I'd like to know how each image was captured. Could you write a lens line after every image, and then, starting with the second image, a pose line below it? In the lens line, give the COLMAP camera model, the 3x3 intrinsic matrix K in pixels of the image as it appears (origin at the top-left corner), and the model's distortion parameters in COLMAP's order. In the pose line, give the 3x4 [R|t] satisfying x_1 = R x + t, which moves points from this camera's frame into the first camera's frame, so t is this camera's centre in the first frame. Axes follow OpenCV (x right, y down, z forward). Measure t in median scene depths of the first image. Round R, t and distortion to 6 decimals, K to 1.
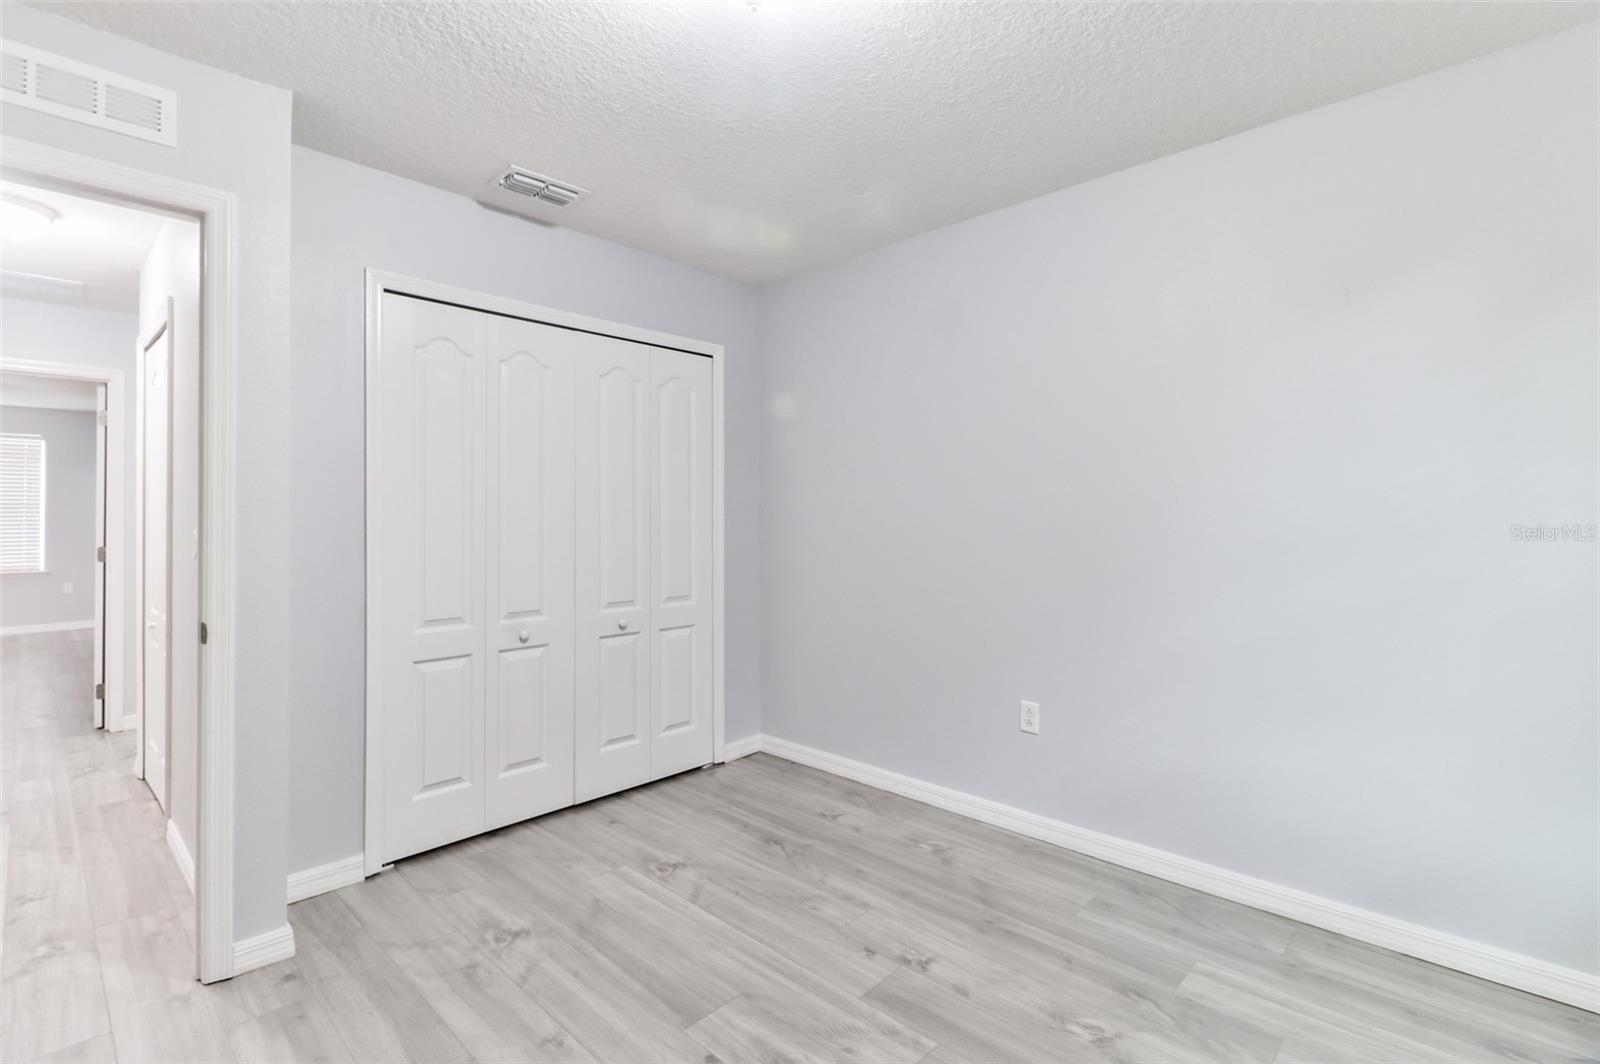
lens RADIAL K [[744.3, 0, 792.1], [0, 744.3, 518.9], [0, 0, 1]] dist [0.017706, -0.013189]
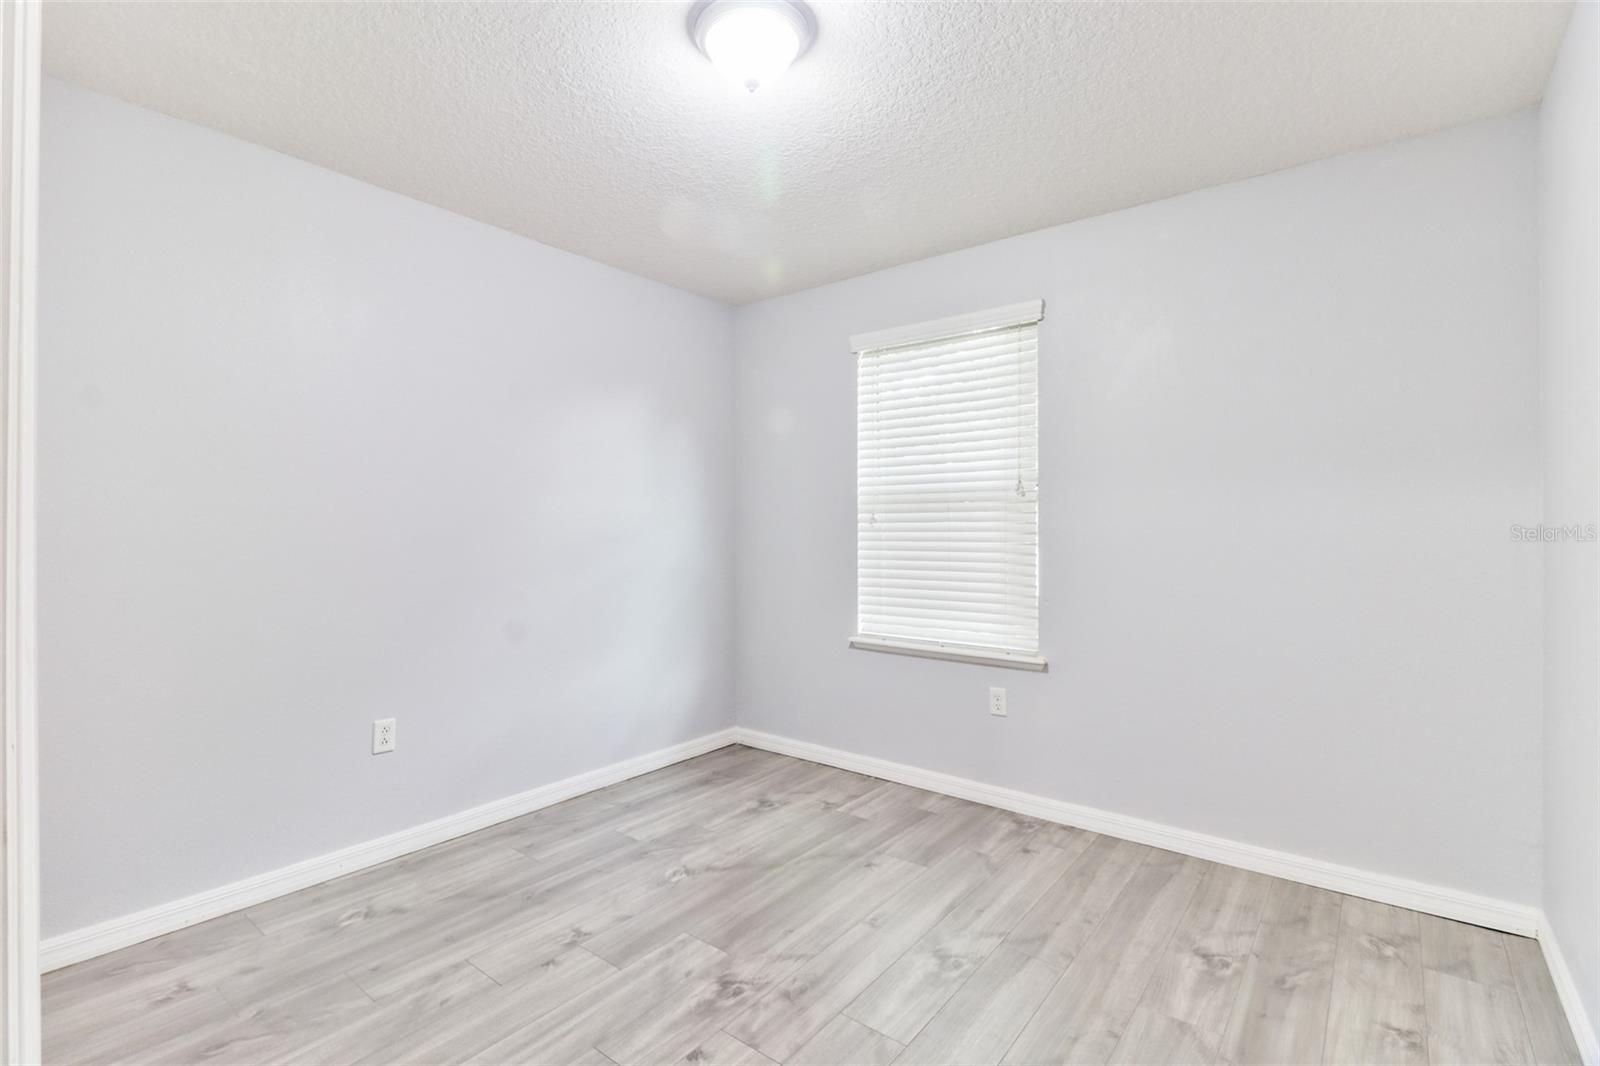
lens RADIAL K [[744.3, 0, 791.5], [0, 744.3, 534.0], [0, 0, 1]] dist [0.017706, -0.013189]
pose [[-0.095152, -0.010108, 0.995411, -0.820109], [0.003685, 0.999938, 0.010506, 0.001176], [-0.995456, 0.004668, -0.095109, 0.698518]]
